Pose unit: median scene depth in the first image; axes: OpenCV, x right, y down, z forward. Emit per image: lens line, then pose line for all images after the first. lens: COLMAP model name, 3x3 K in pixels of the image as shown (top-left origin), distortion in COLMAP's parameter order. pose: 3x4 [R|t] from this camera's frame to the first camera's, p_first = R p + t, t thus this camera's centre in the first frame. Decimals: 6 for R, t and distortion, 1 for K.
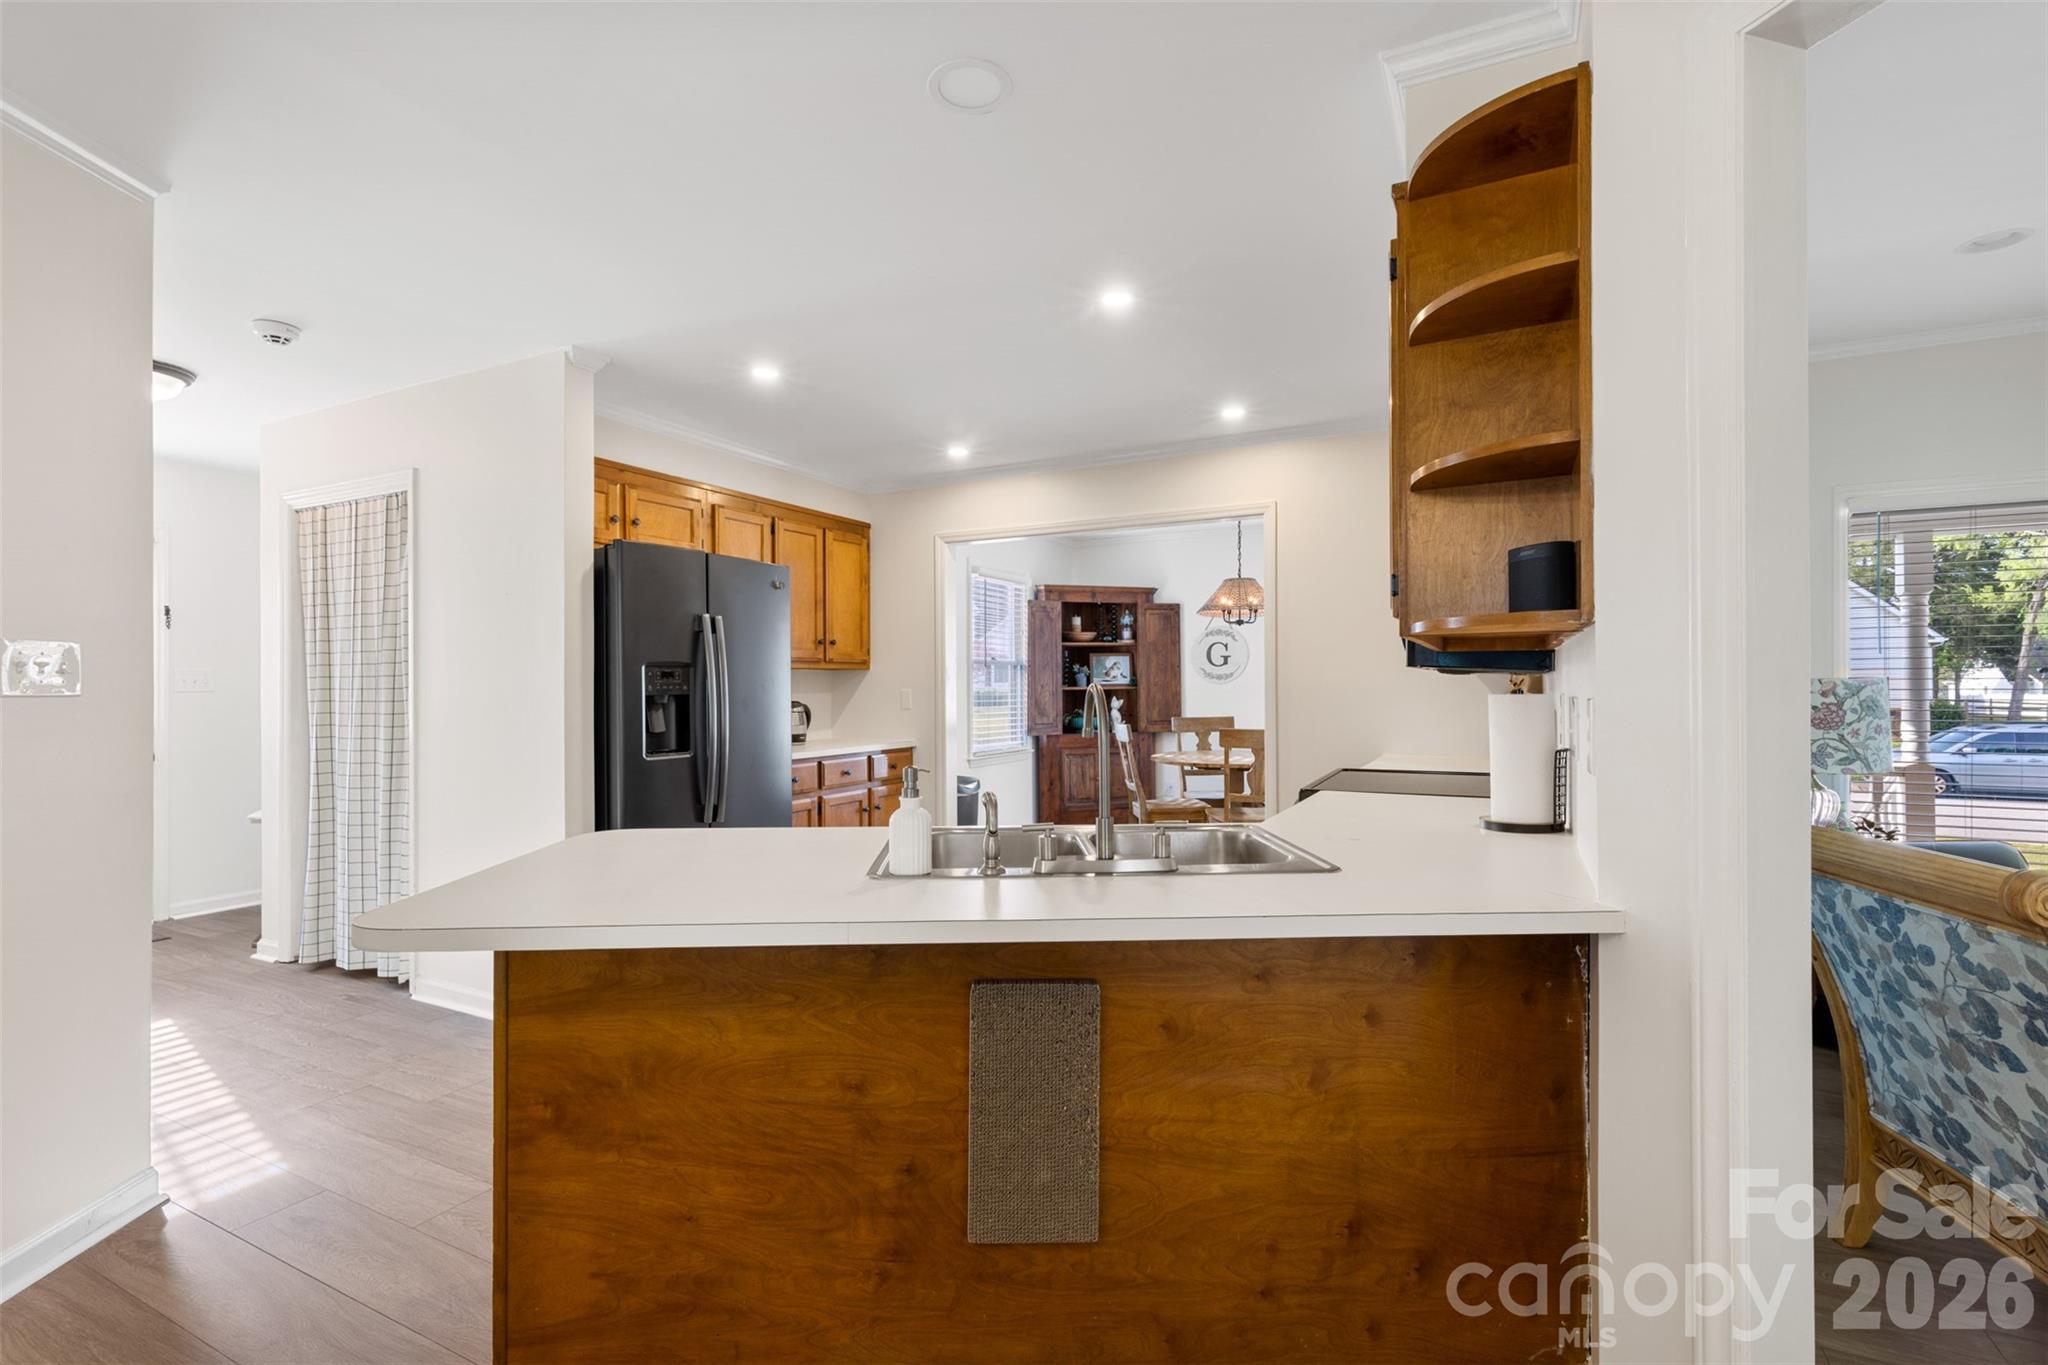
lens RADIAL K [[914.9, 0, 1041.4], [0, 914.9, 677.8], [0, 0, 1]] dist [0.001442, 0.000169]
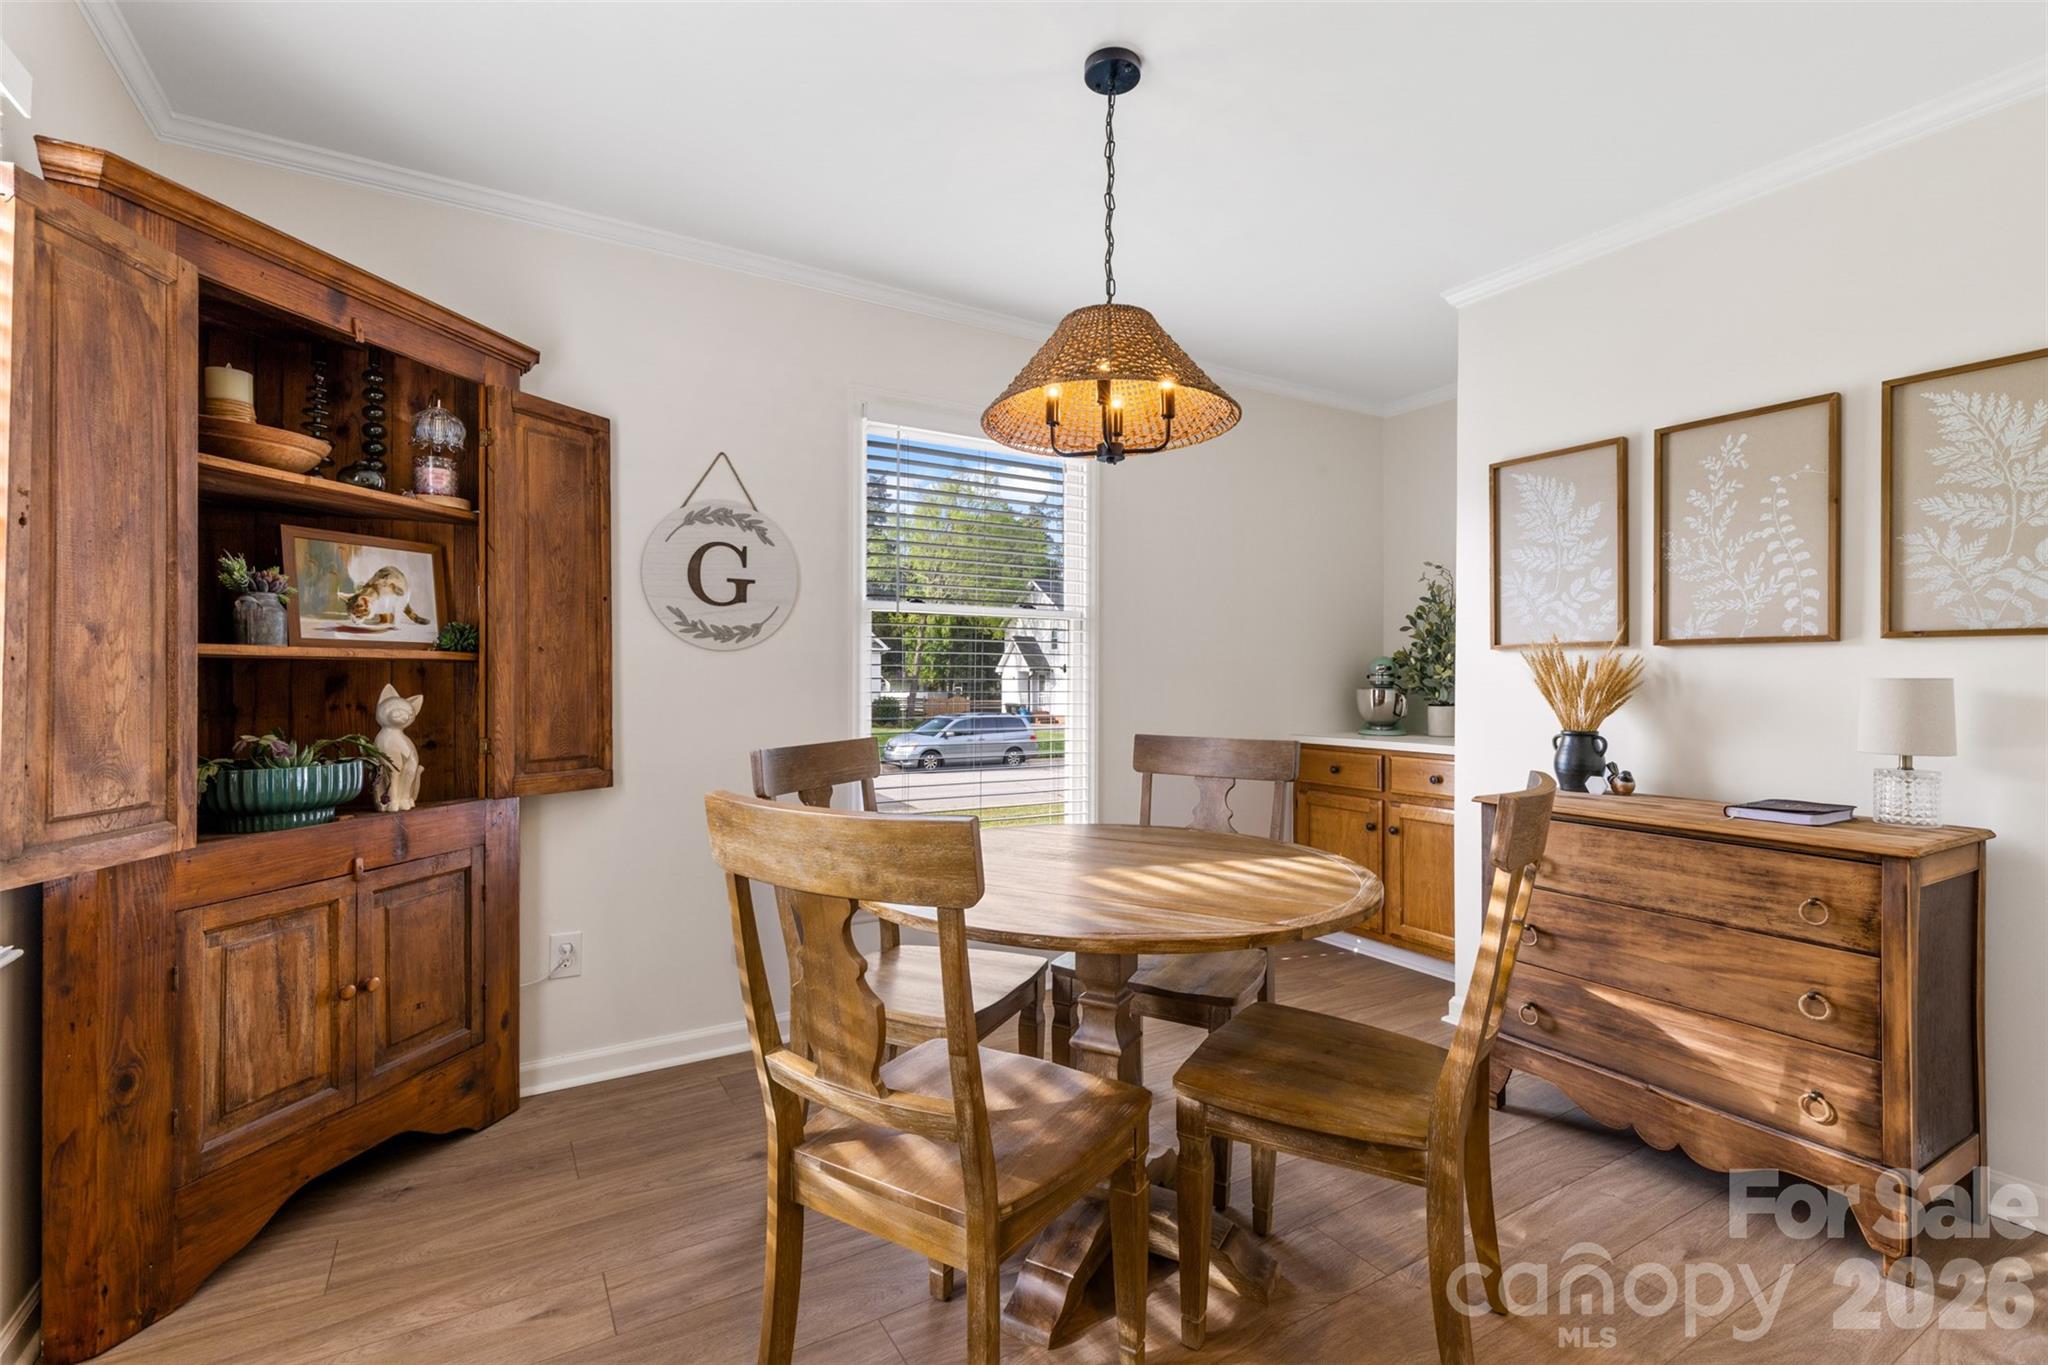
lens RADIAL K [[914.9, 0, 1041.4], [0, 914.9, 677.8], [0, 0, 1]] dist [0.001442, 0.000169]
pose [[0.520195, 0.008567, 0.854004, -0.061814], [-0.008701, 0.999951, -0.004732, 0.018171], [-0.854003, -0.004969, 0.520244, 0.687680]]
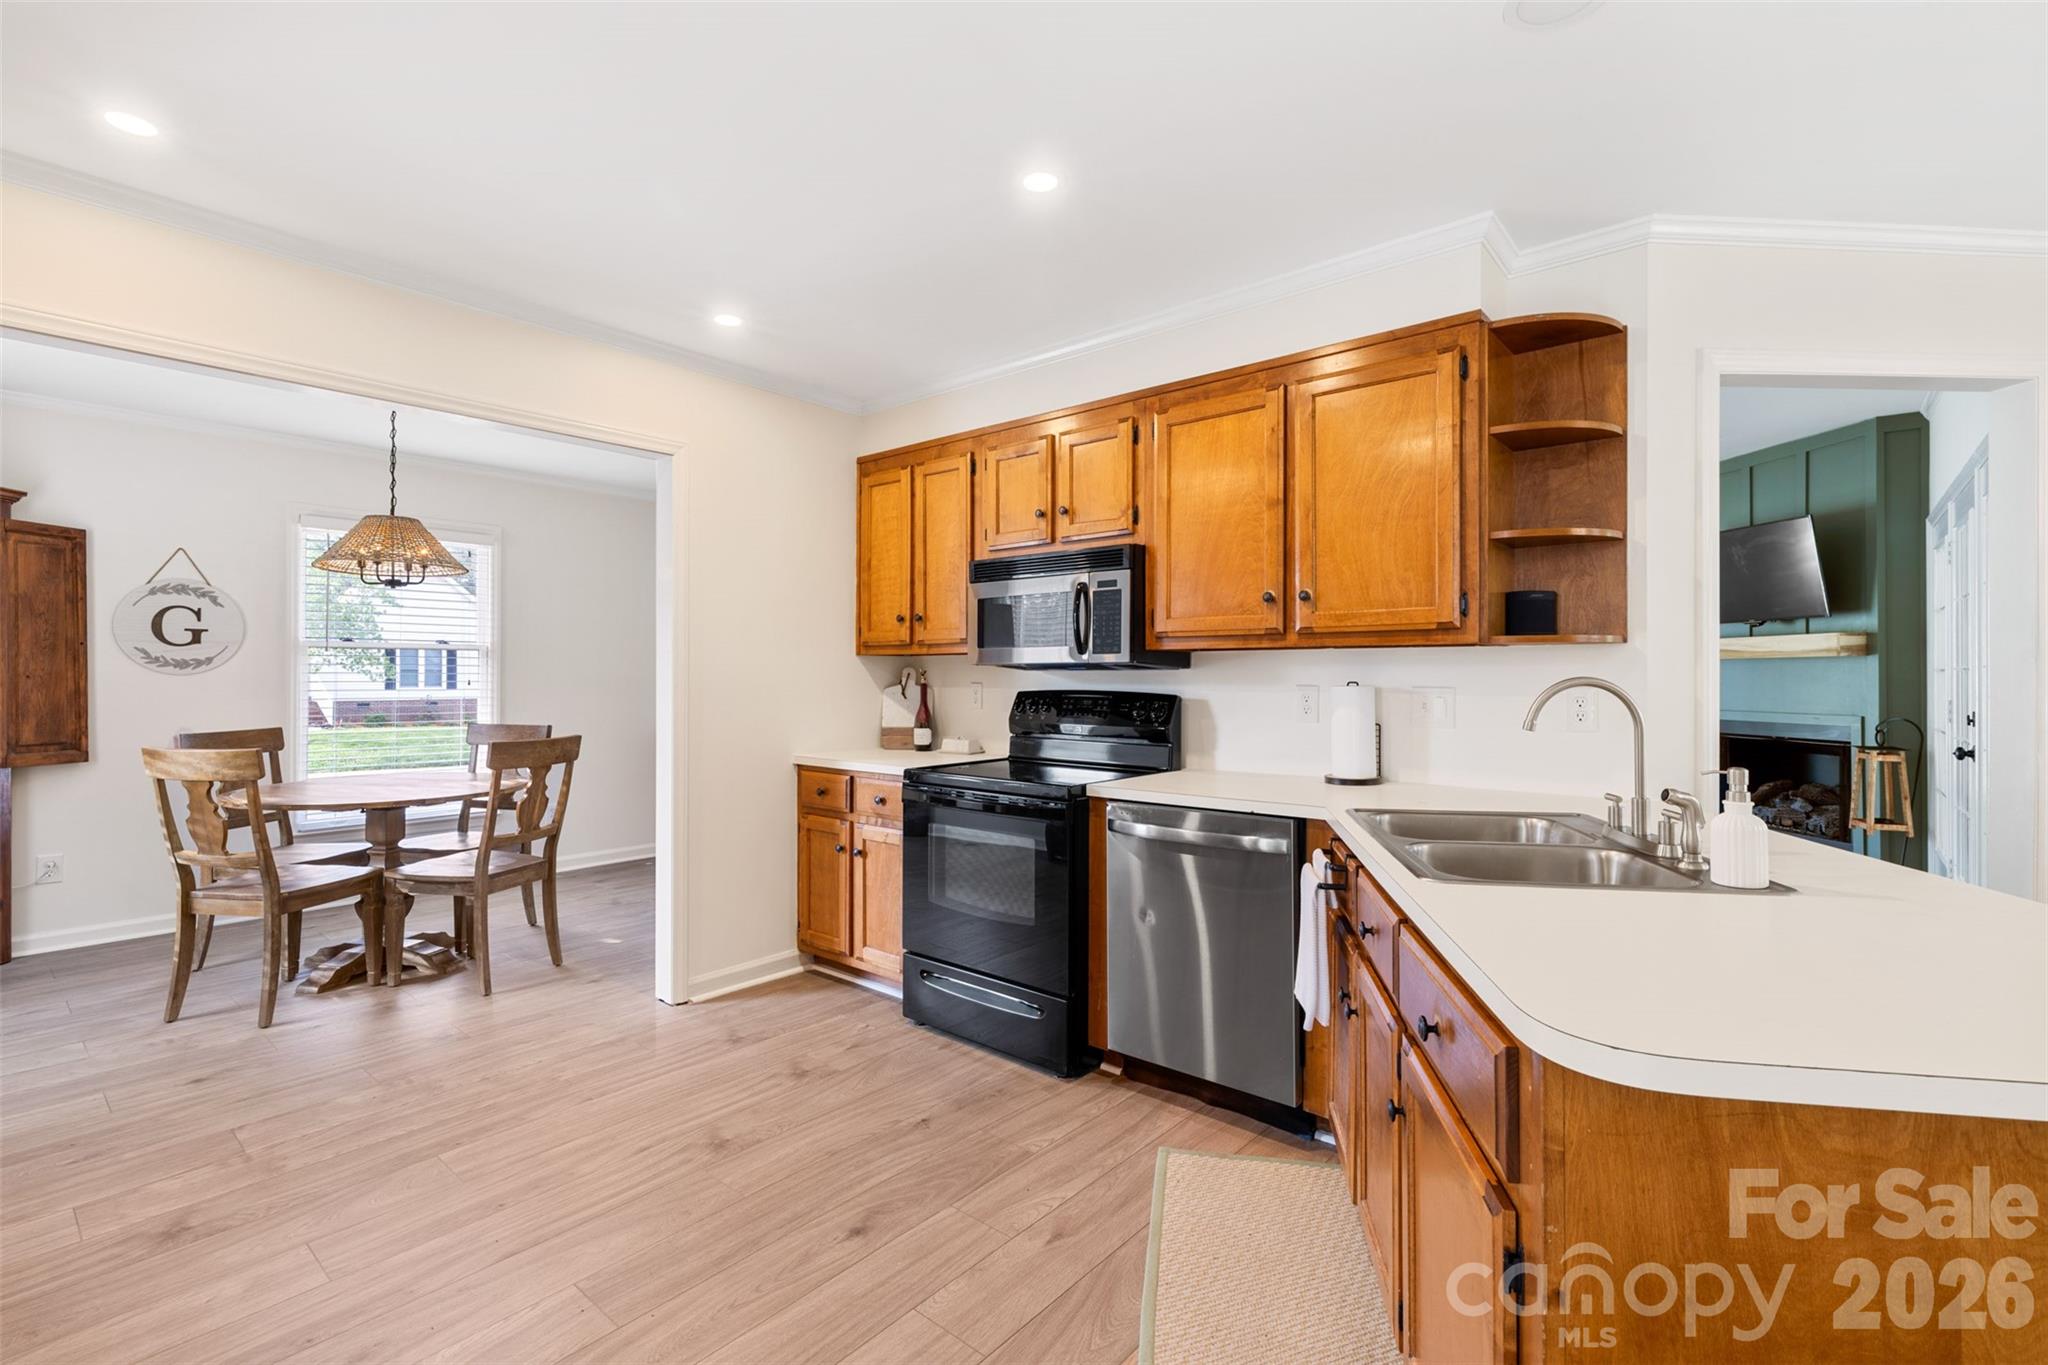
lens RADIAL K [[913.7, 0, 1043.0], [0, 913.7, 674.4], [0, 0, 1]] dist [0.001448, 0.000075]
pose [[0.221957, 0.006420, 0.975035, -0.263626], [-0.008572, 0.999953, -0.004633, 0.004007], [-0.975019, -0.007330, 0.222001, 0.317132]]
